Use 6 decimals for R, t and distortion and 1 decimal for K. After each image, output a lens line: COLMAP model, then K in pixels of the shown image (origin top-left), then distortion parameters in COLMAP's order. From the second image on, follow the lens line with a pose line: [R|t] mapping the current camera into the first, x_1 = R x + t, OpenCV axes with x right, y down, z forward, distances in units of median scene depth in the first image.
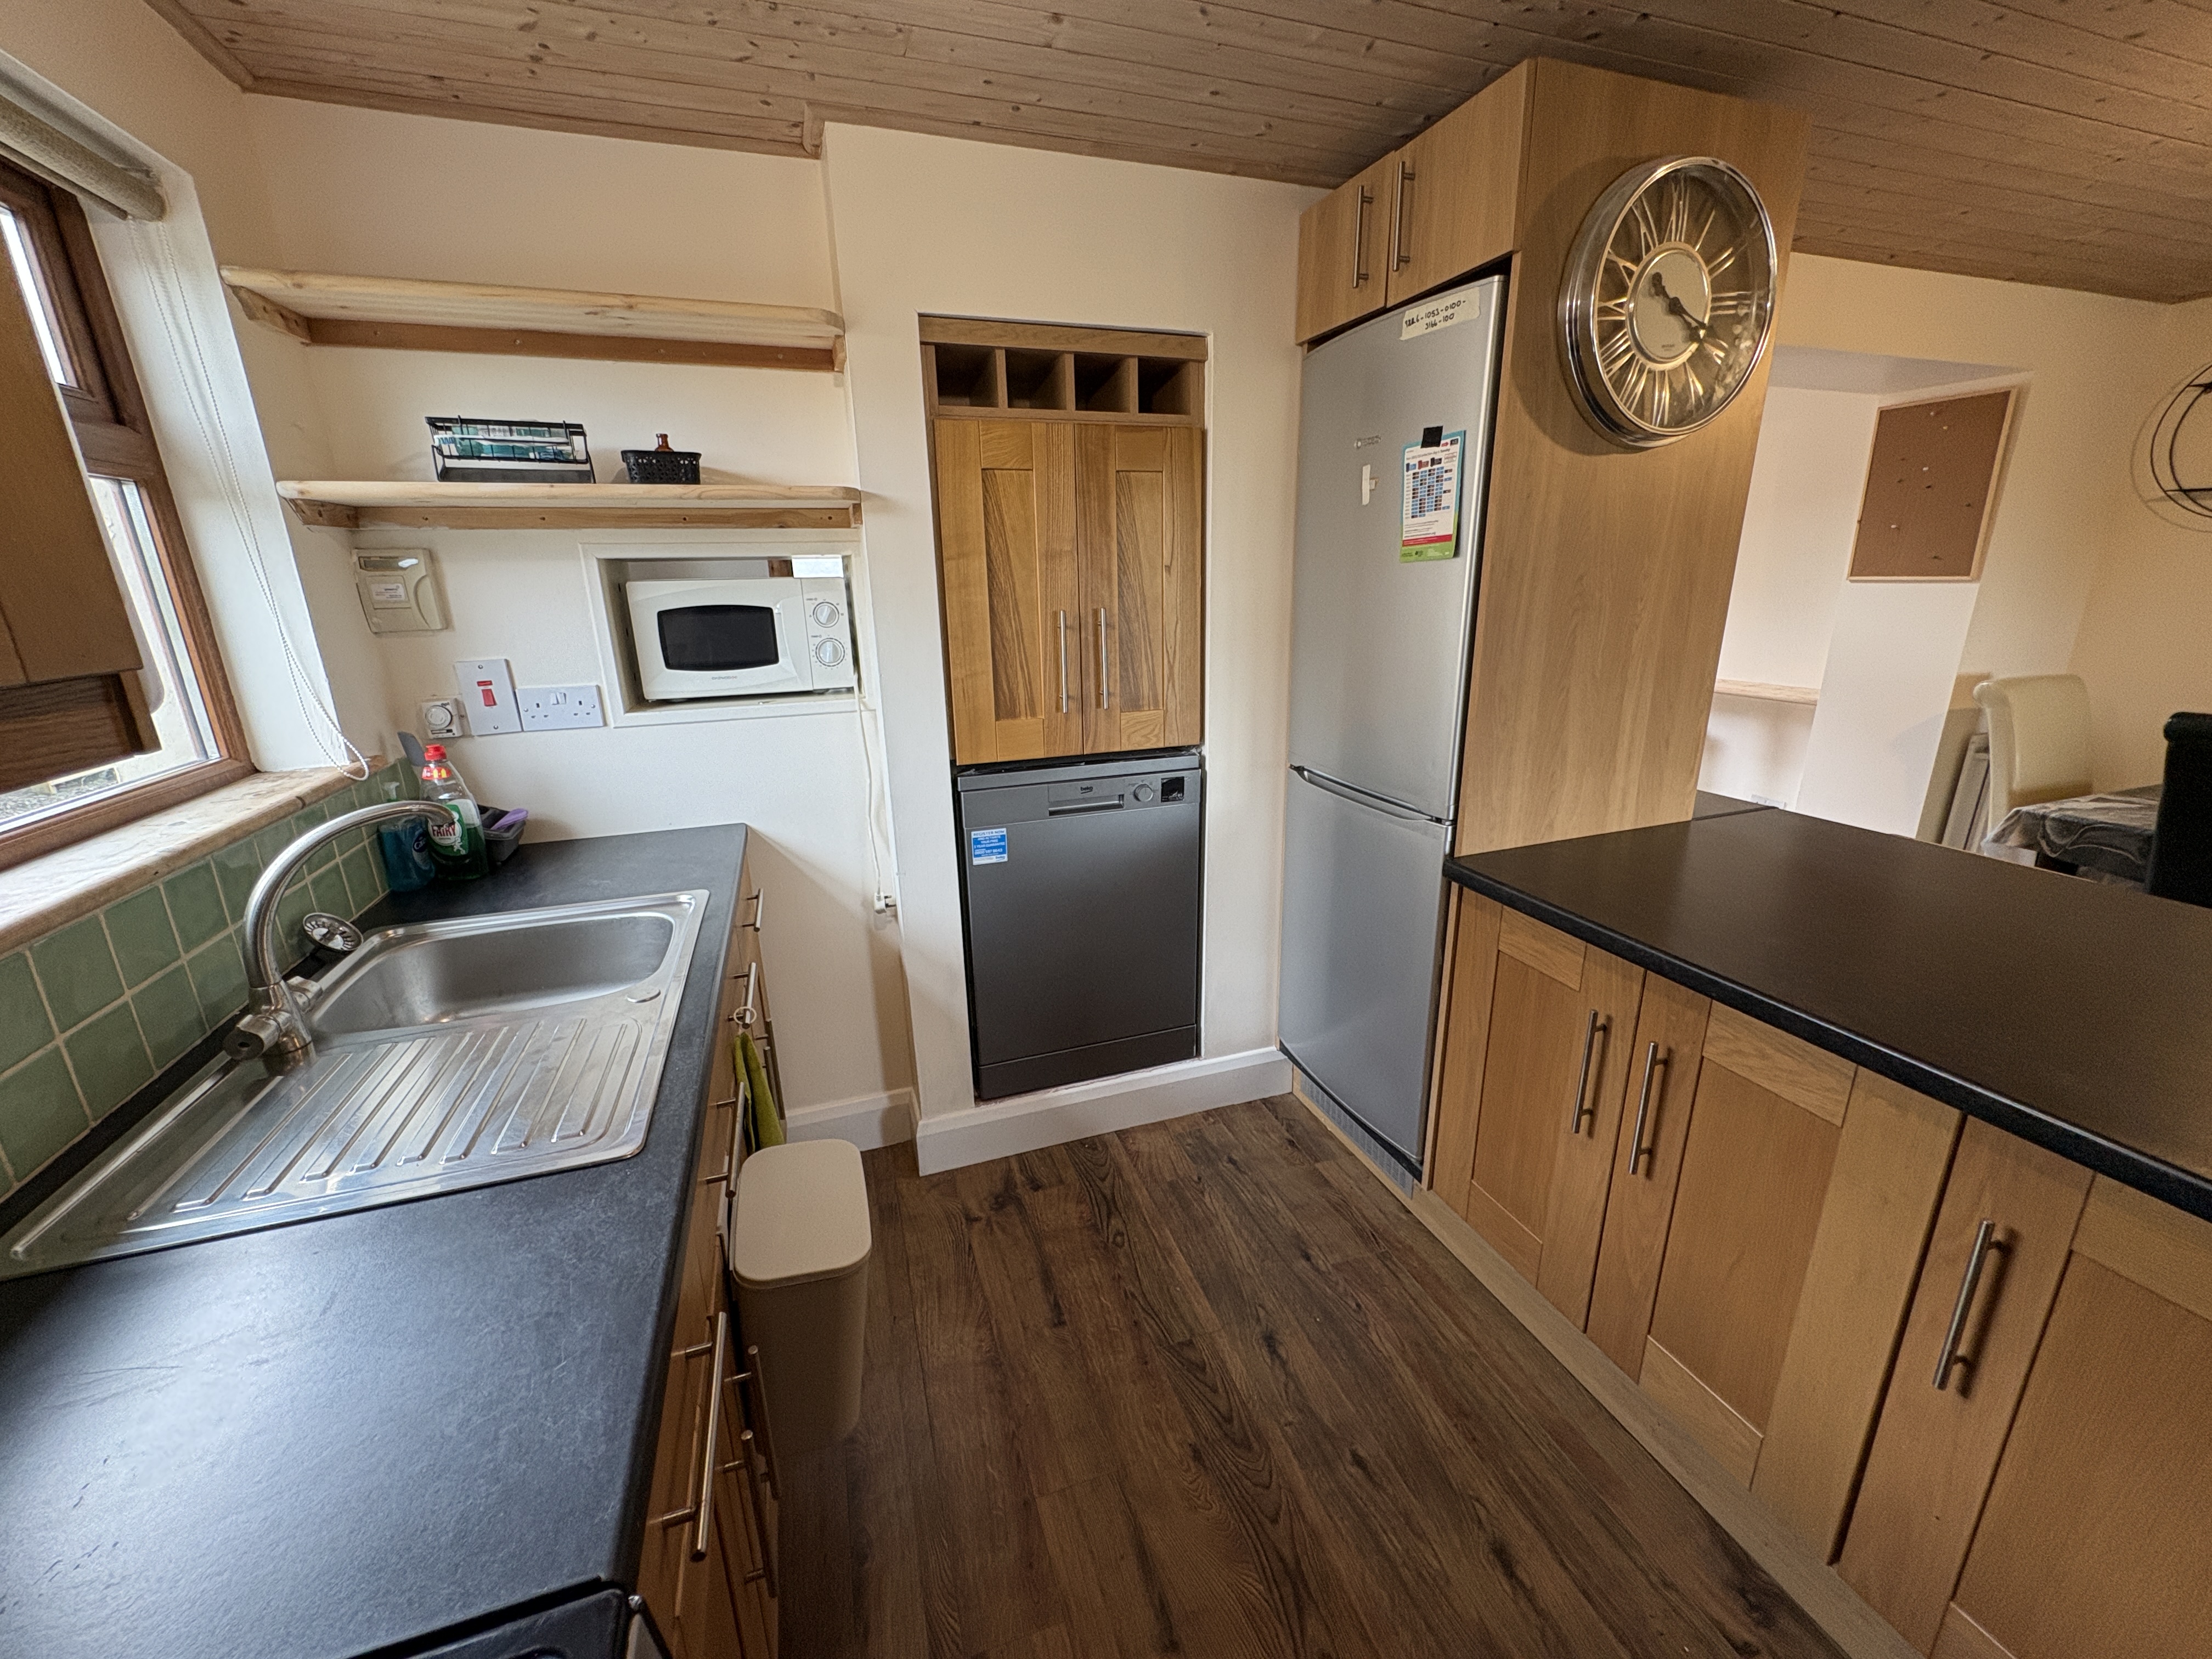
lens RADIAL K [[883.7, 0, 1108.2], [0, 883.7, 825.9], [0, 0, 1]] dist [0.002275, -0.000035]
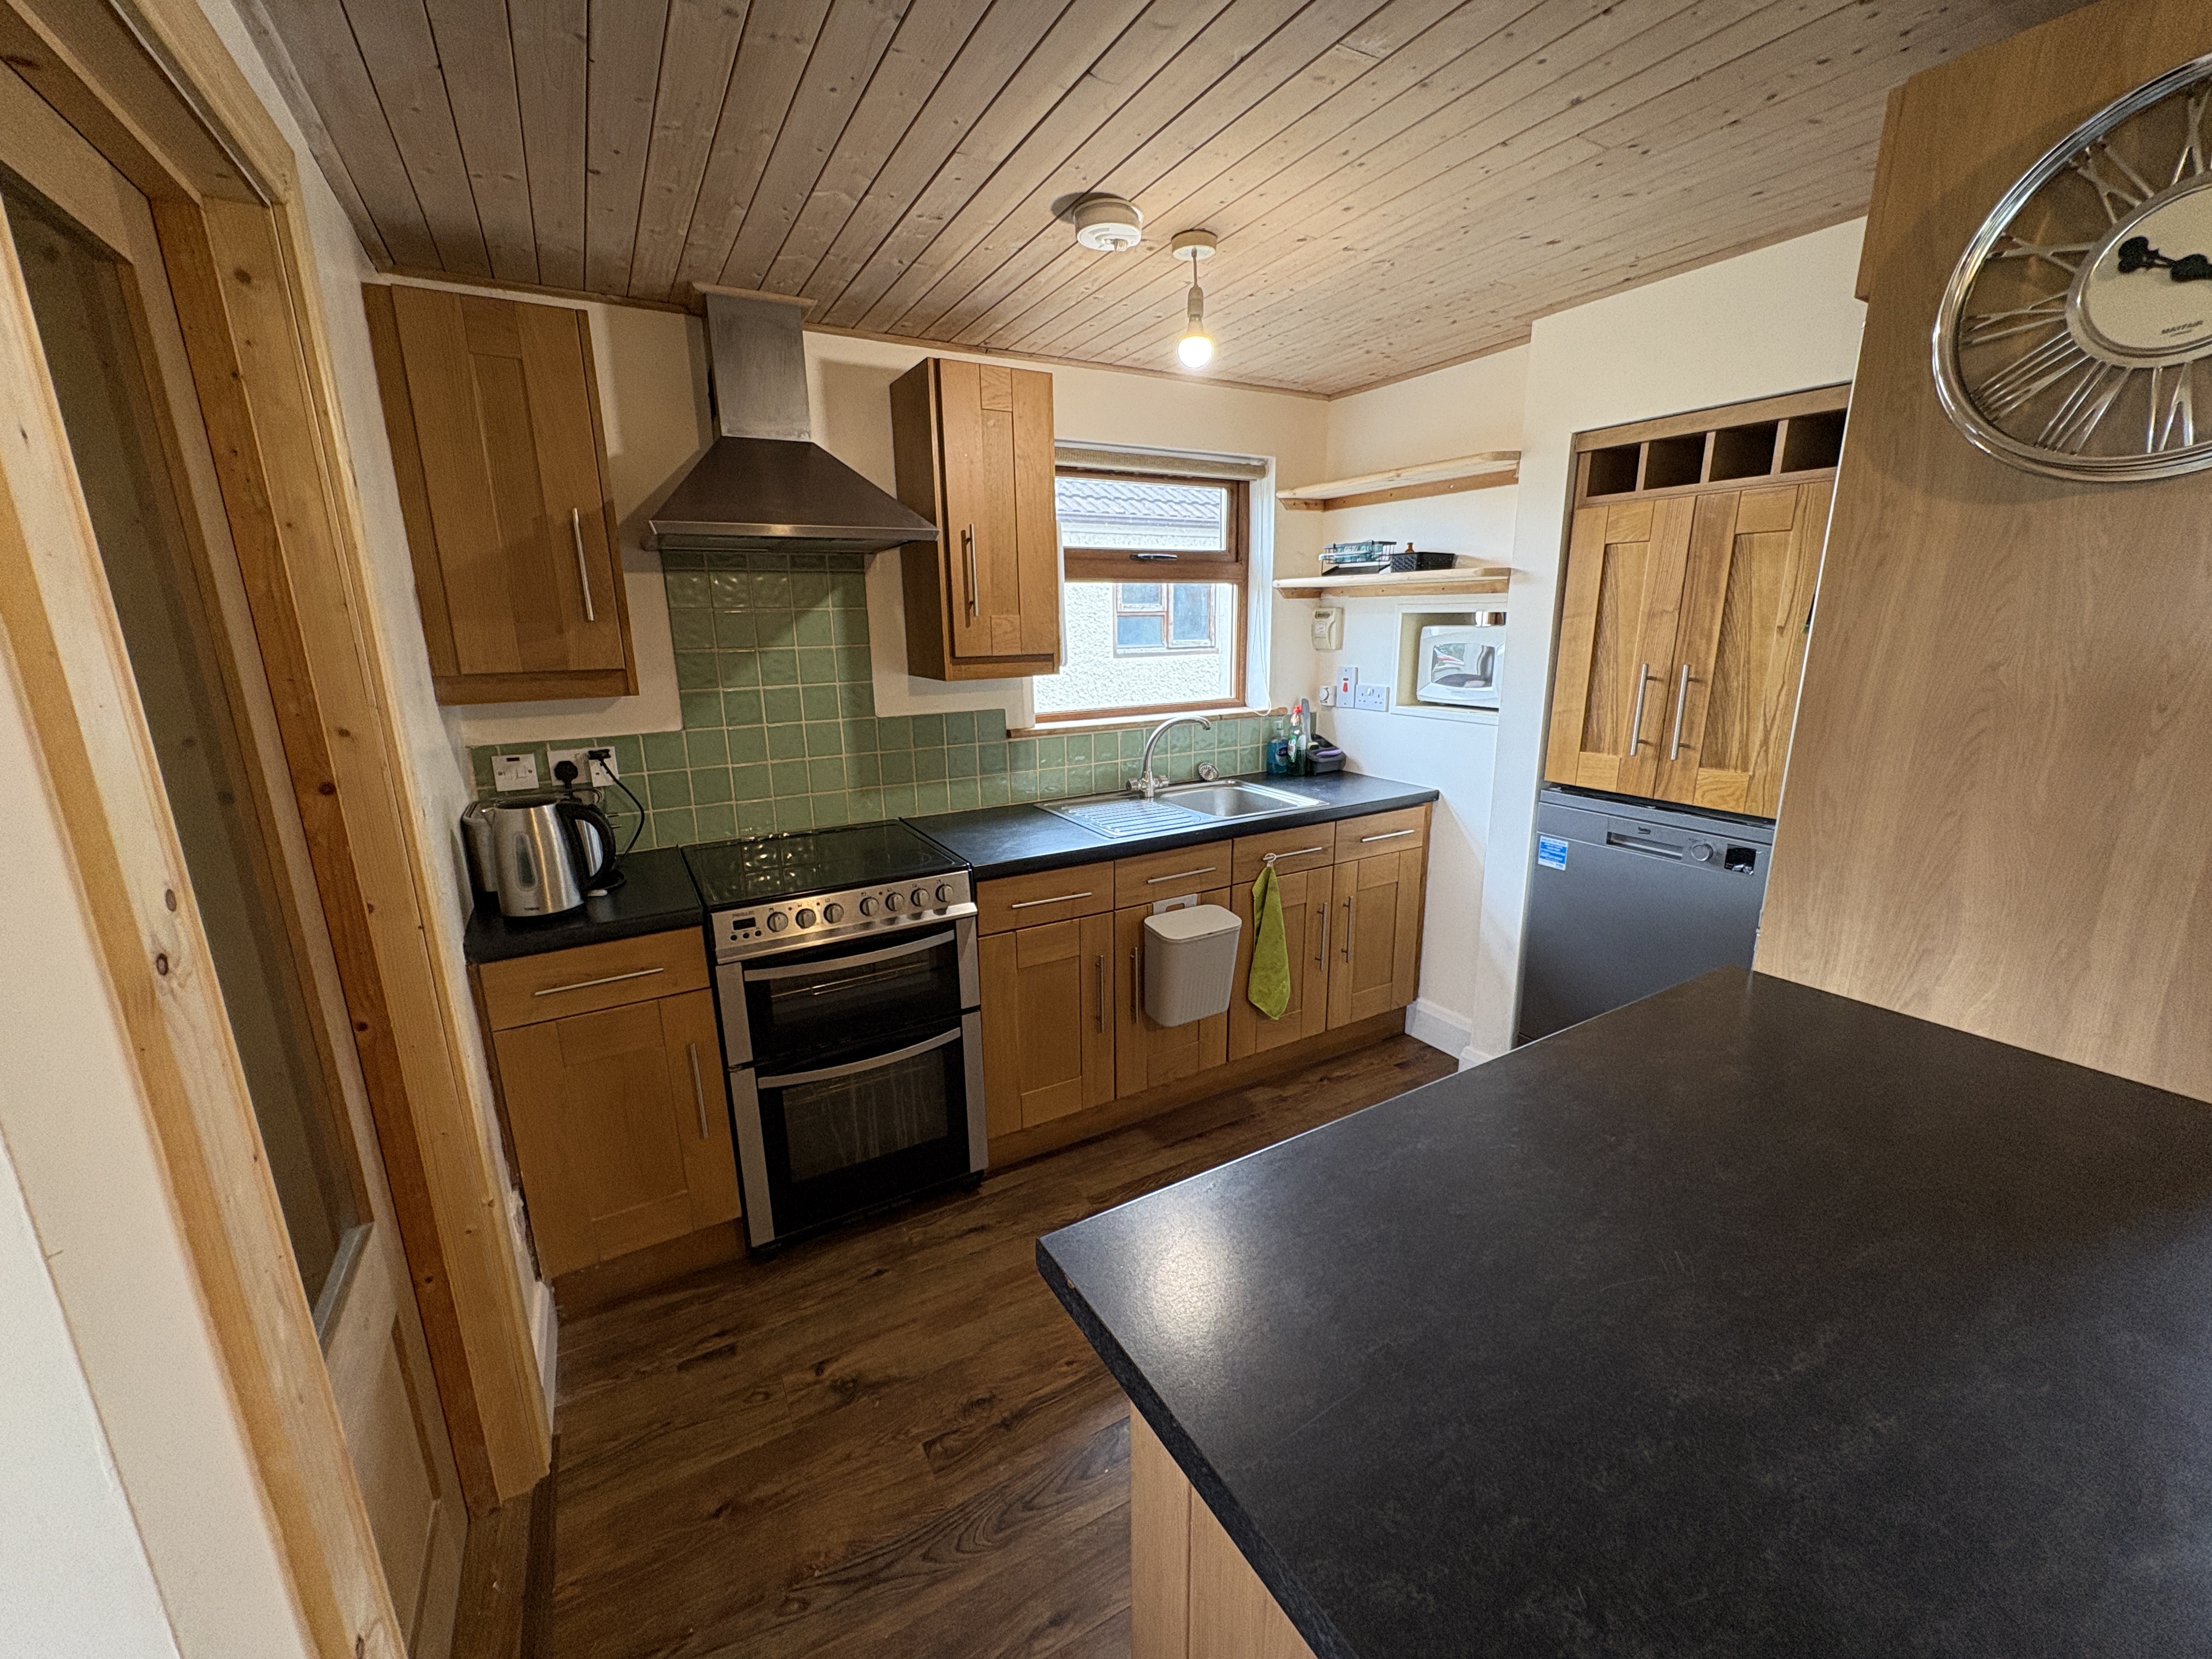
lens RADIAL K [[883.7, 0, 1112.9], [0, 883.7, 831.2], [0, 0, 1]] dist [0.002275, -0.000035]
pose [[0.195624, 0.251136, -0.947978, 0.942584], [-0.266804, 0.943822, 0.194977, -0.084288], [0.943688, 0.214782, 0.251638, 0.132212]]
